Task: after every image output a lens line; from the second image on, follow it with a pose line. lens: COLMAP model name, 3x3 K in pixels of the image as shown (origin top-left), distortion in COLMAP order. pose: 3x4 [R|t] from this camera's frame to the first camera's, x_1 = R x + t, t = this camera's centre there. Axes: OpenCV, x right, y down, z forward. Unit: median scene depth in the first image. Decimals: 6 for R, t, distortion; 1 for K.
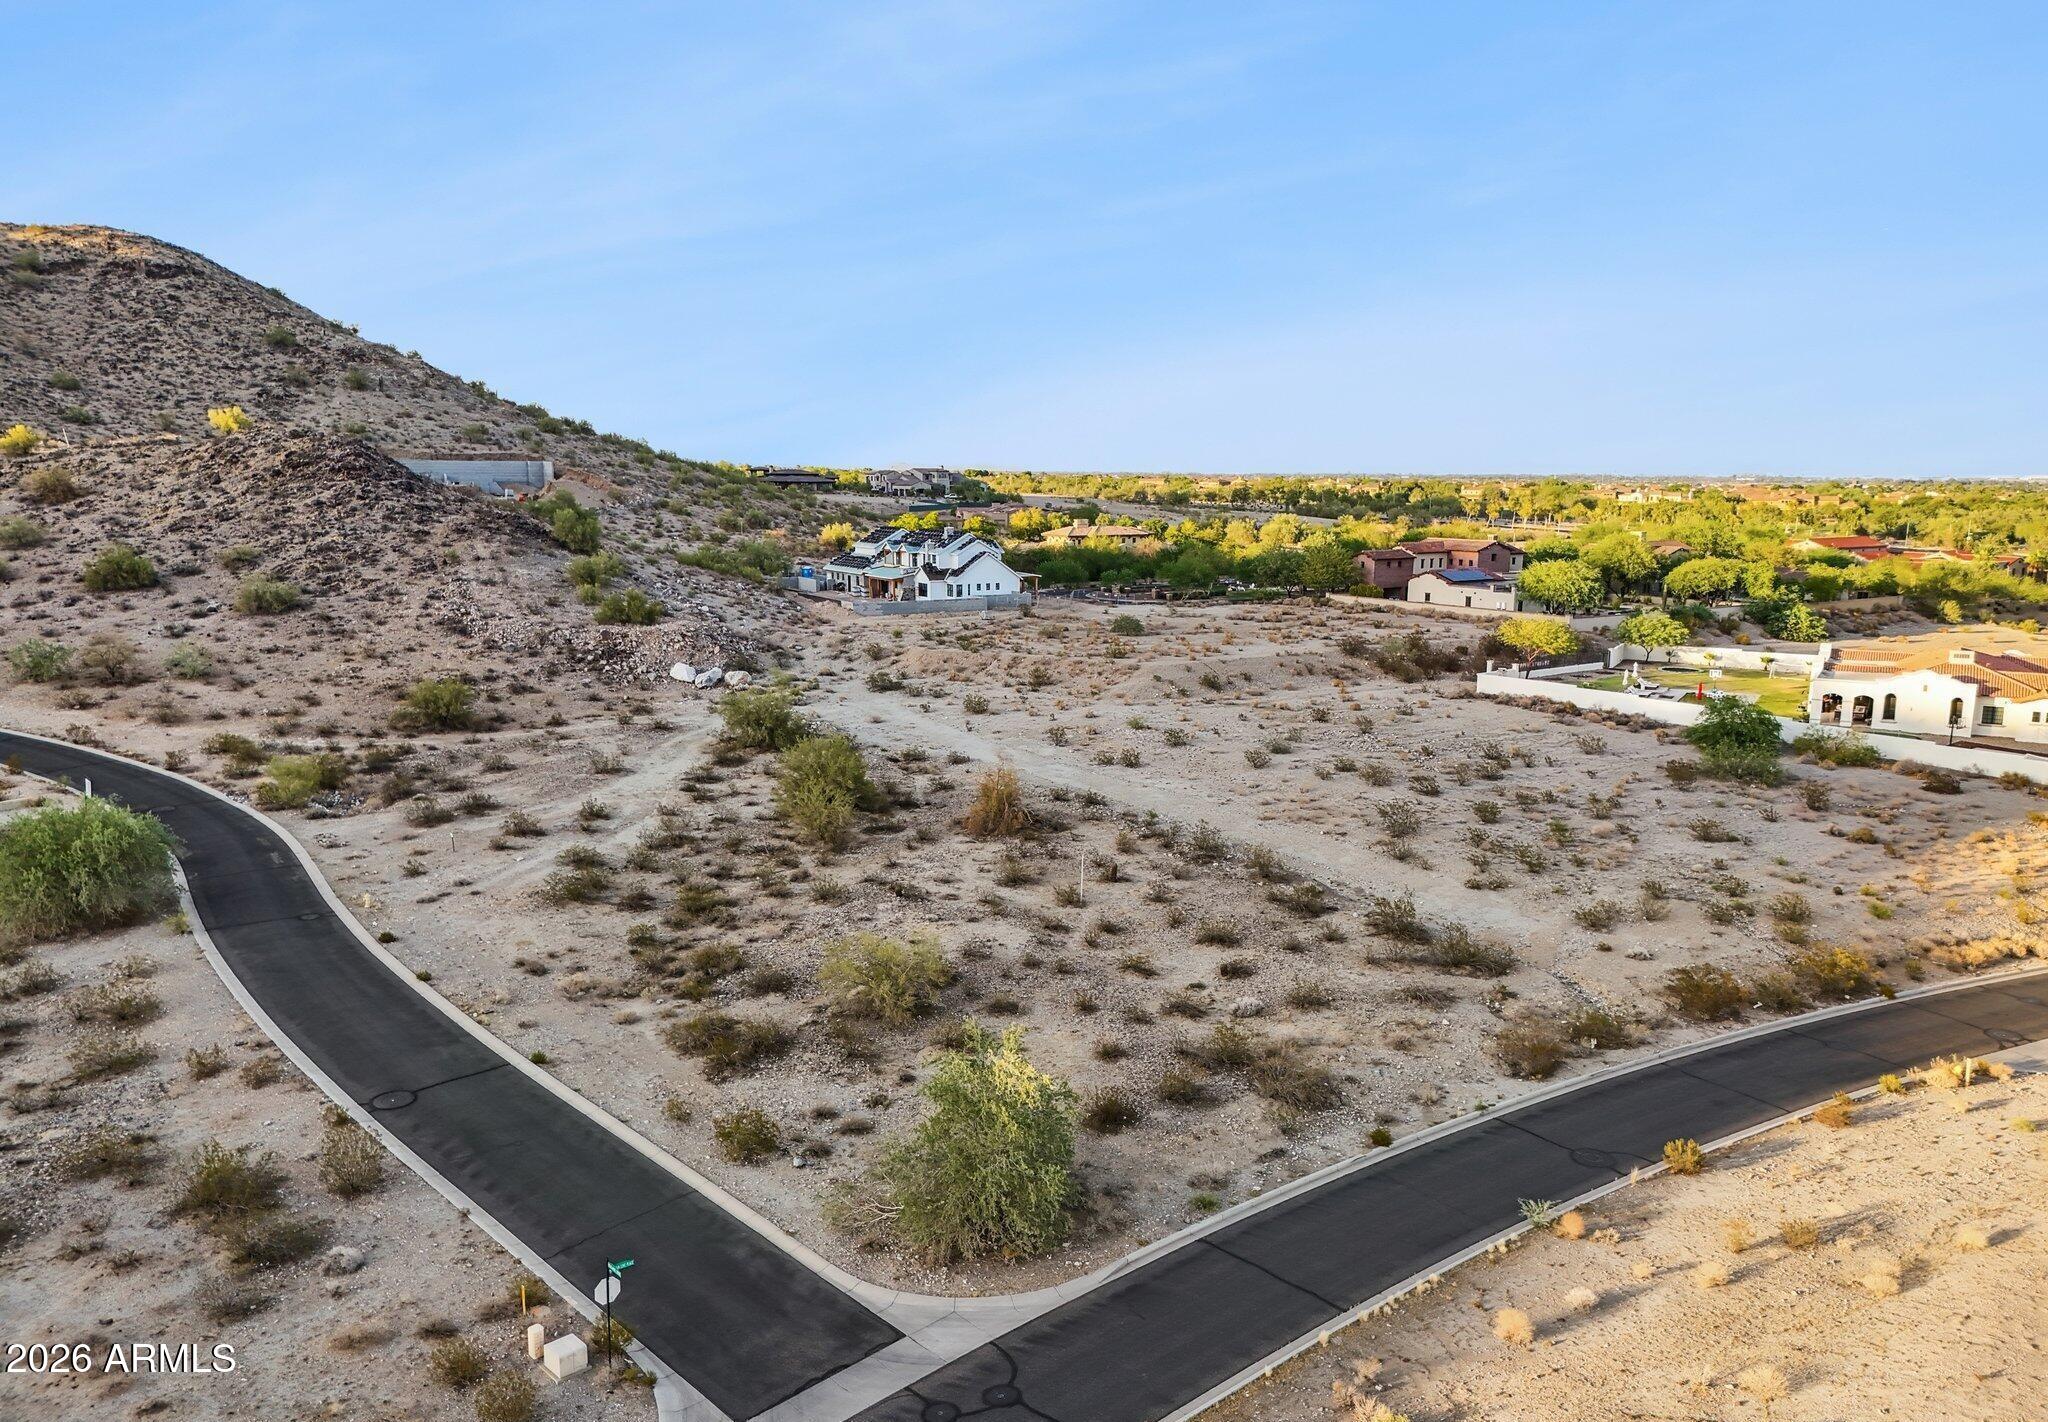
lens RADIAL K [[1528.4, 0, 1023.7], [0, 1528.4, 794.1], [0, 0, 1]] dist [0.080858, -0.088493]
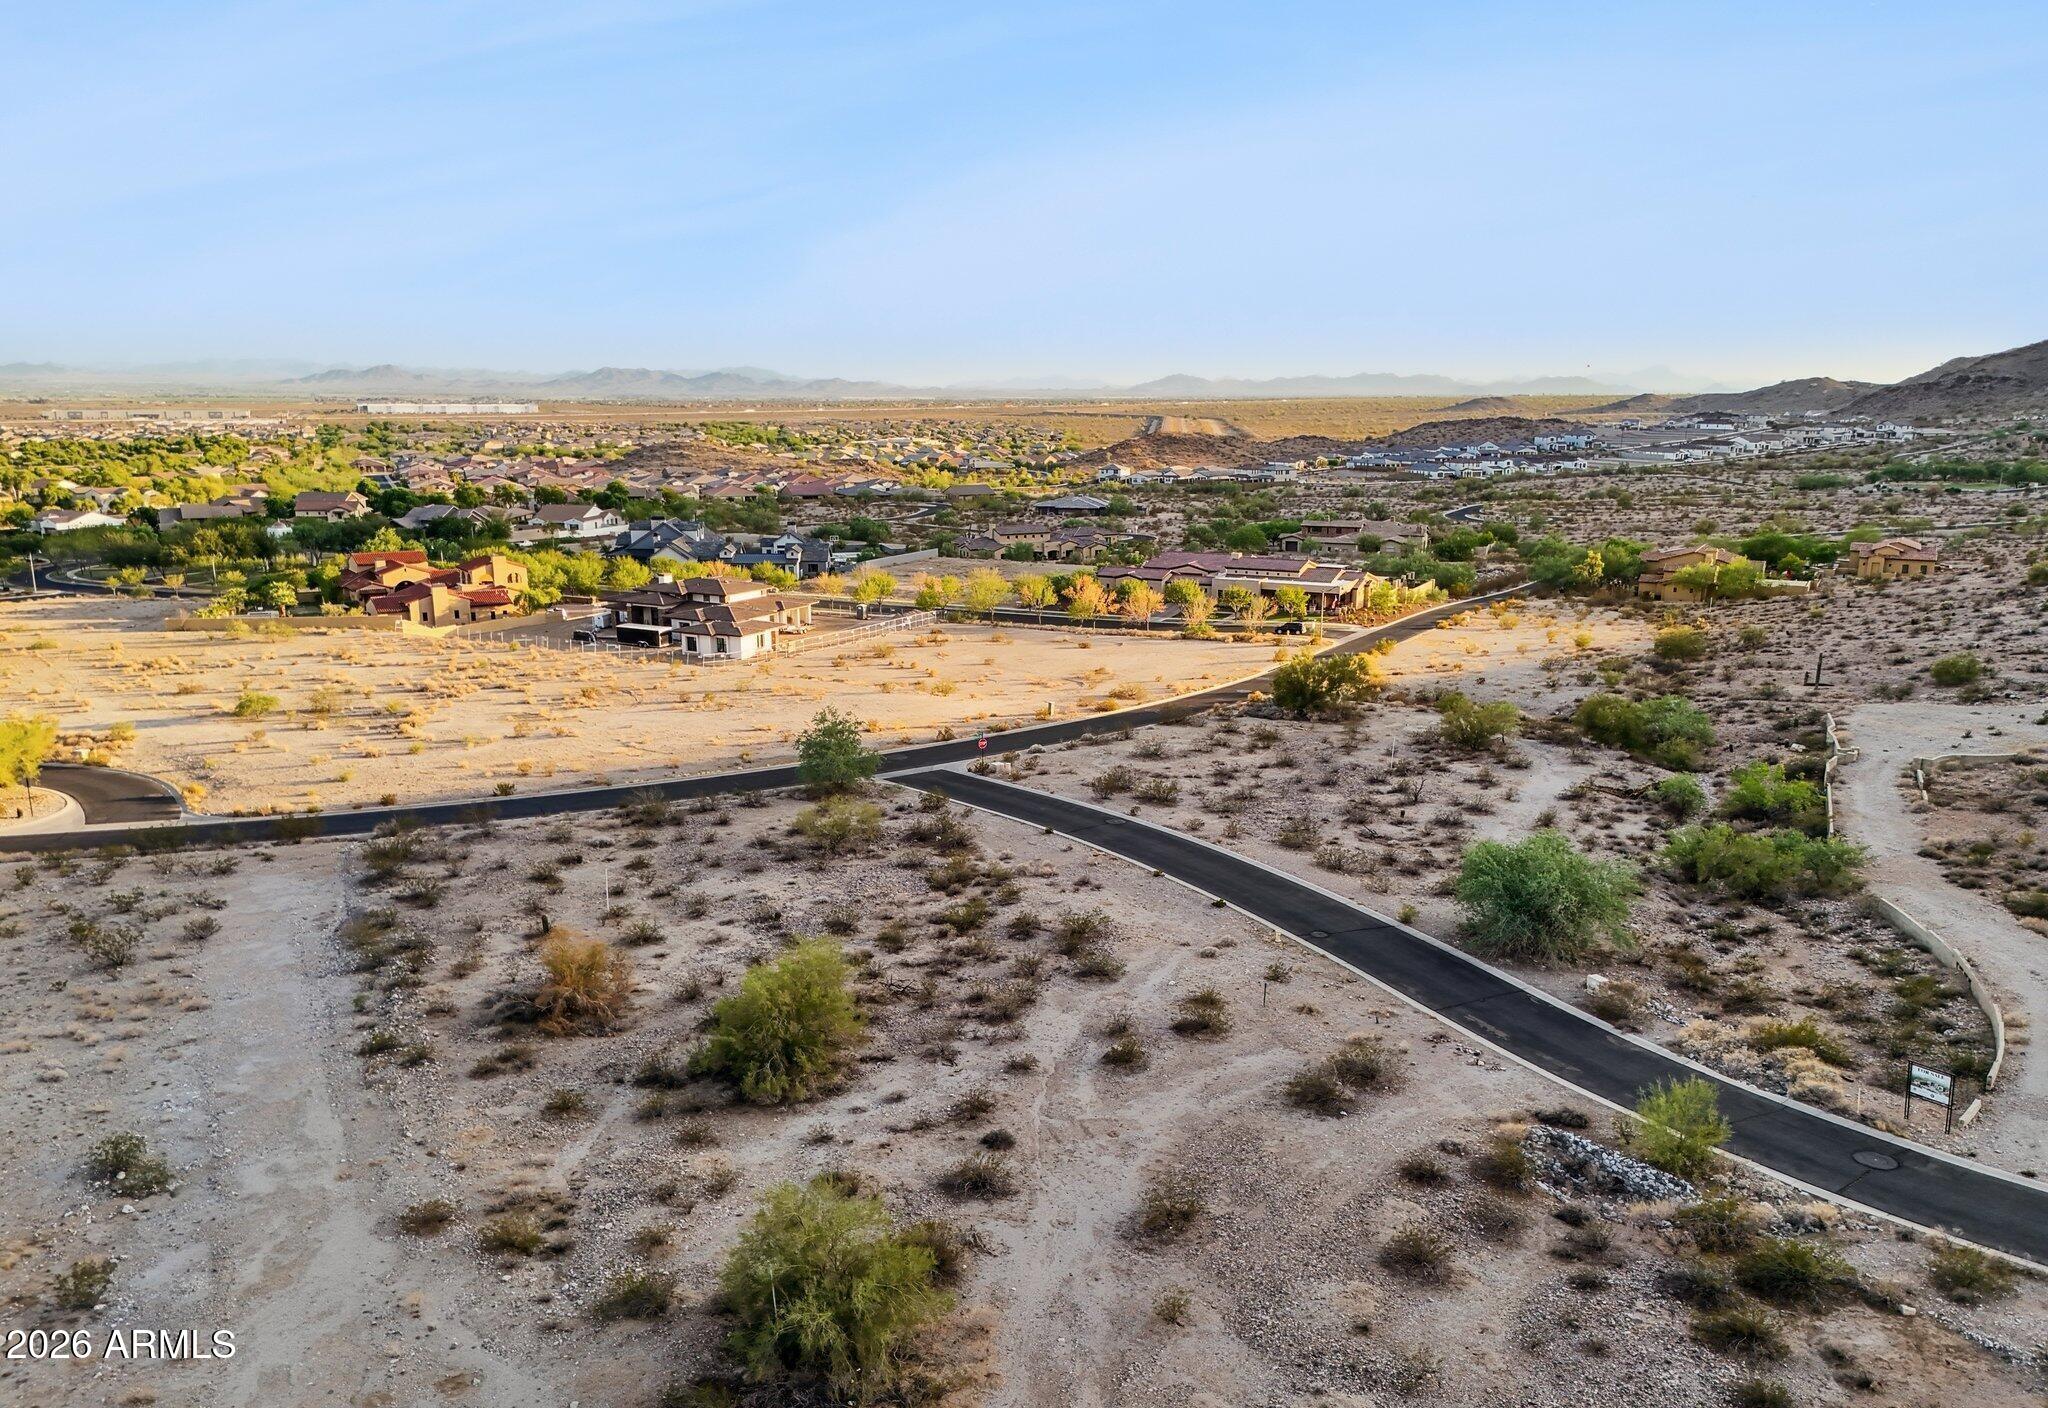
lens RADIAL K [[1533.1, 0, 1025.4], [0, 1533.1, 828.8], [0, 0, 1]] dist [0.076940, -0.087591]
pose [[-0.989516, -0.048538, 0.136024, -0.369286], [0.021588, 0.881544, 0.471607, -0.452892], [-0.142802, 0.469599, -0.871254, 1.770590]]
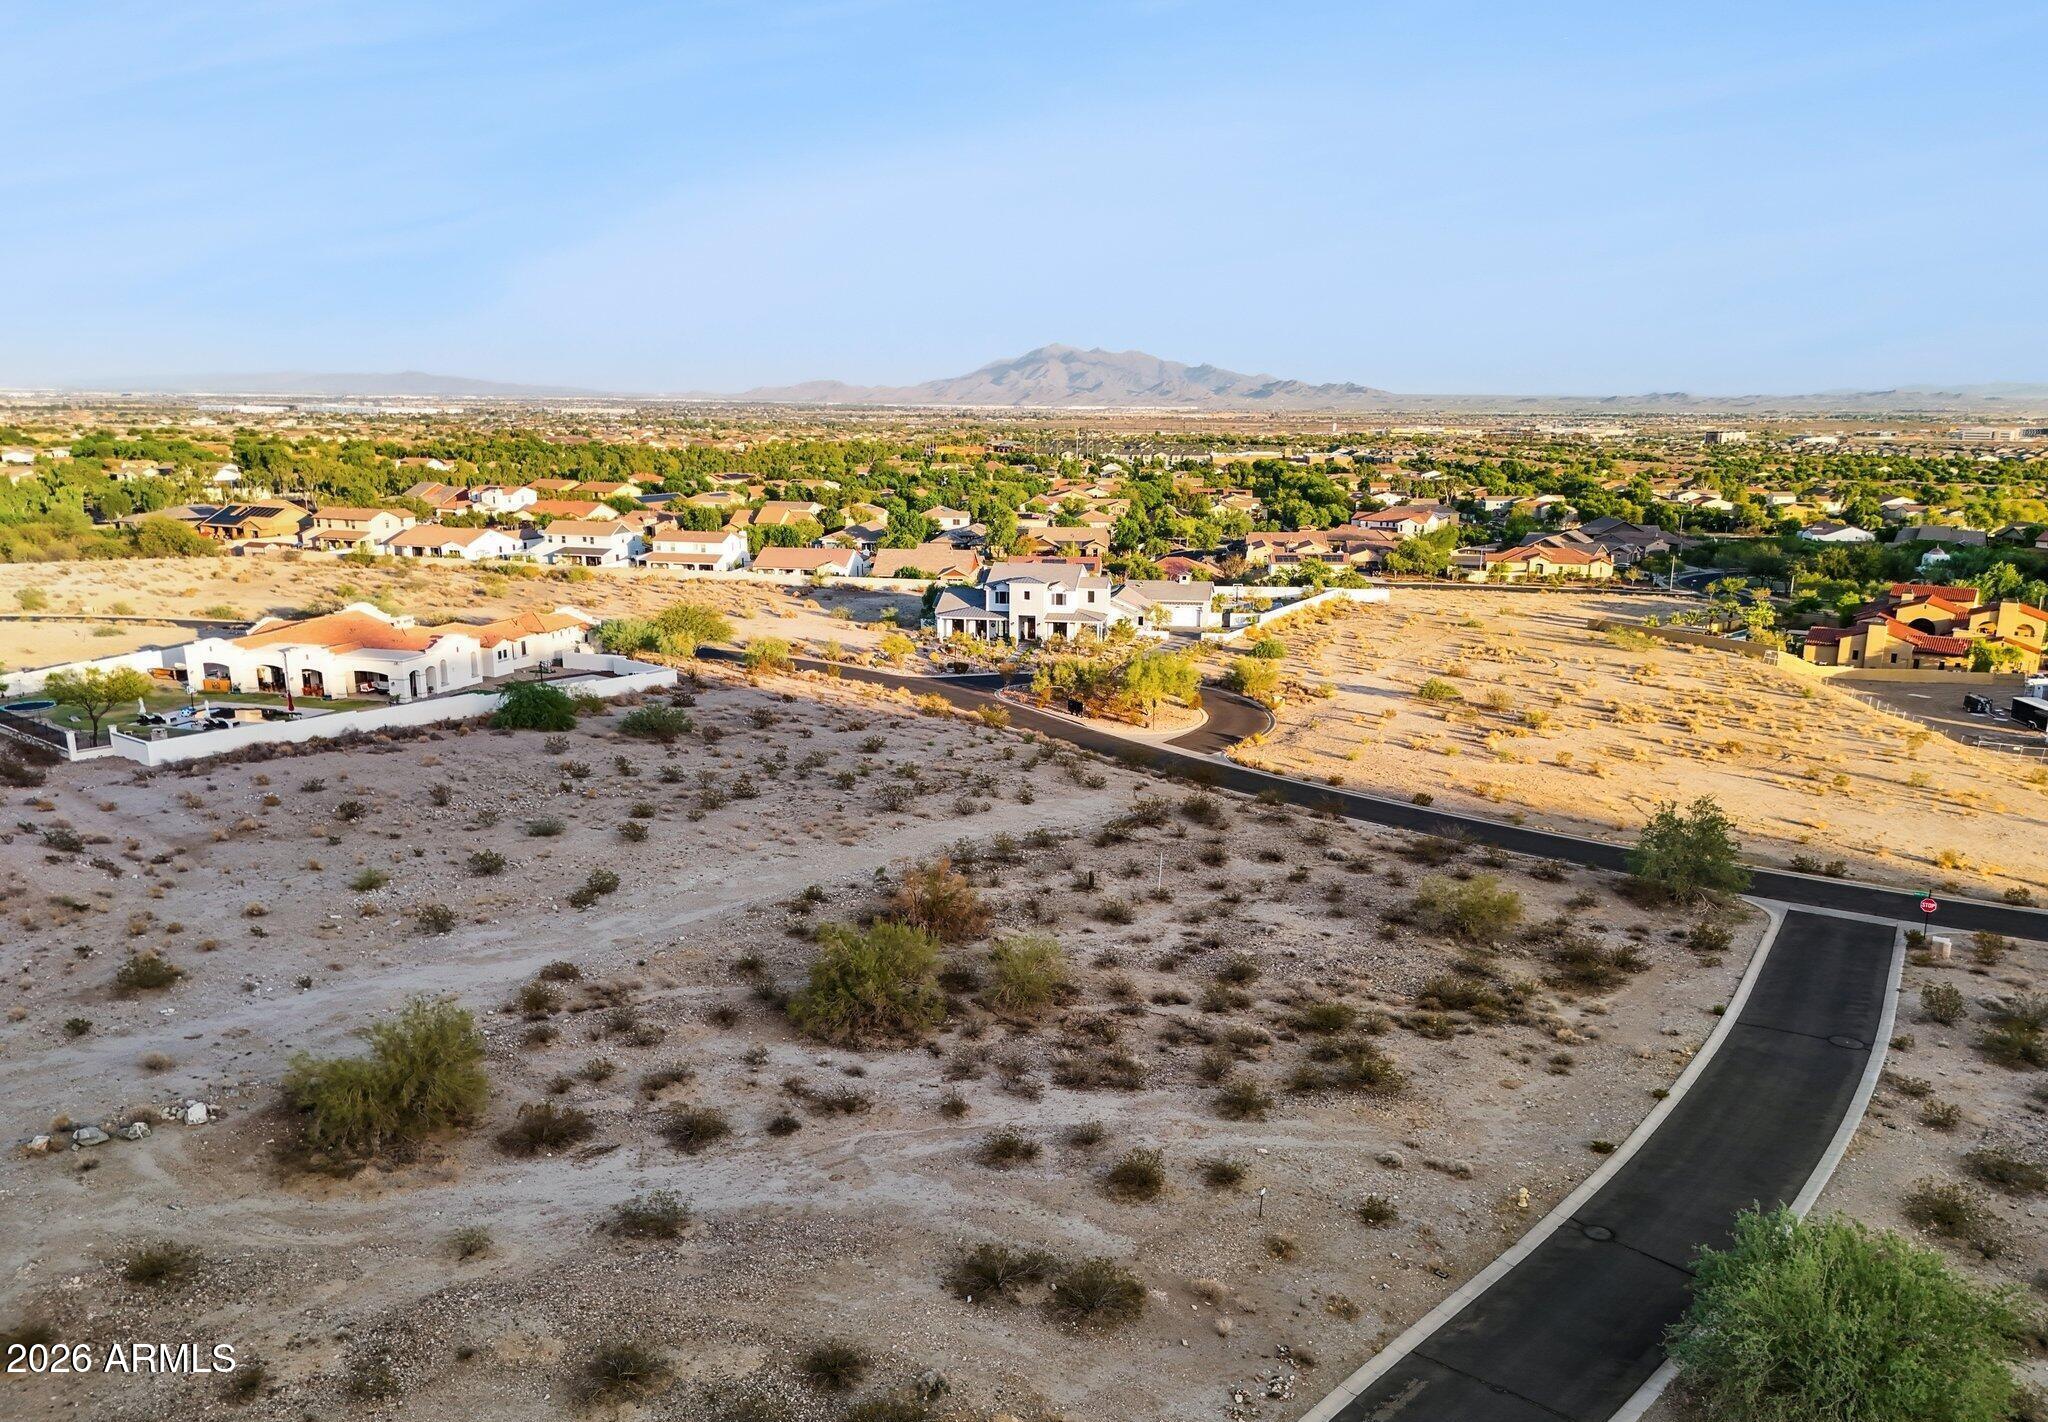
lens RADIAL K [[1528.4, 0, 1020.7], [0, 1528.4, 774.8], [0, 0, 1]] dist [0.080858, -0.088493]
pose [[-0.245657, -0.241646, 0.938754, -0.929956], [0.195473, 0.936187, 0.292137, -0.345386], [-0.949444, 0.255267, -0.182745, 1.221636]]
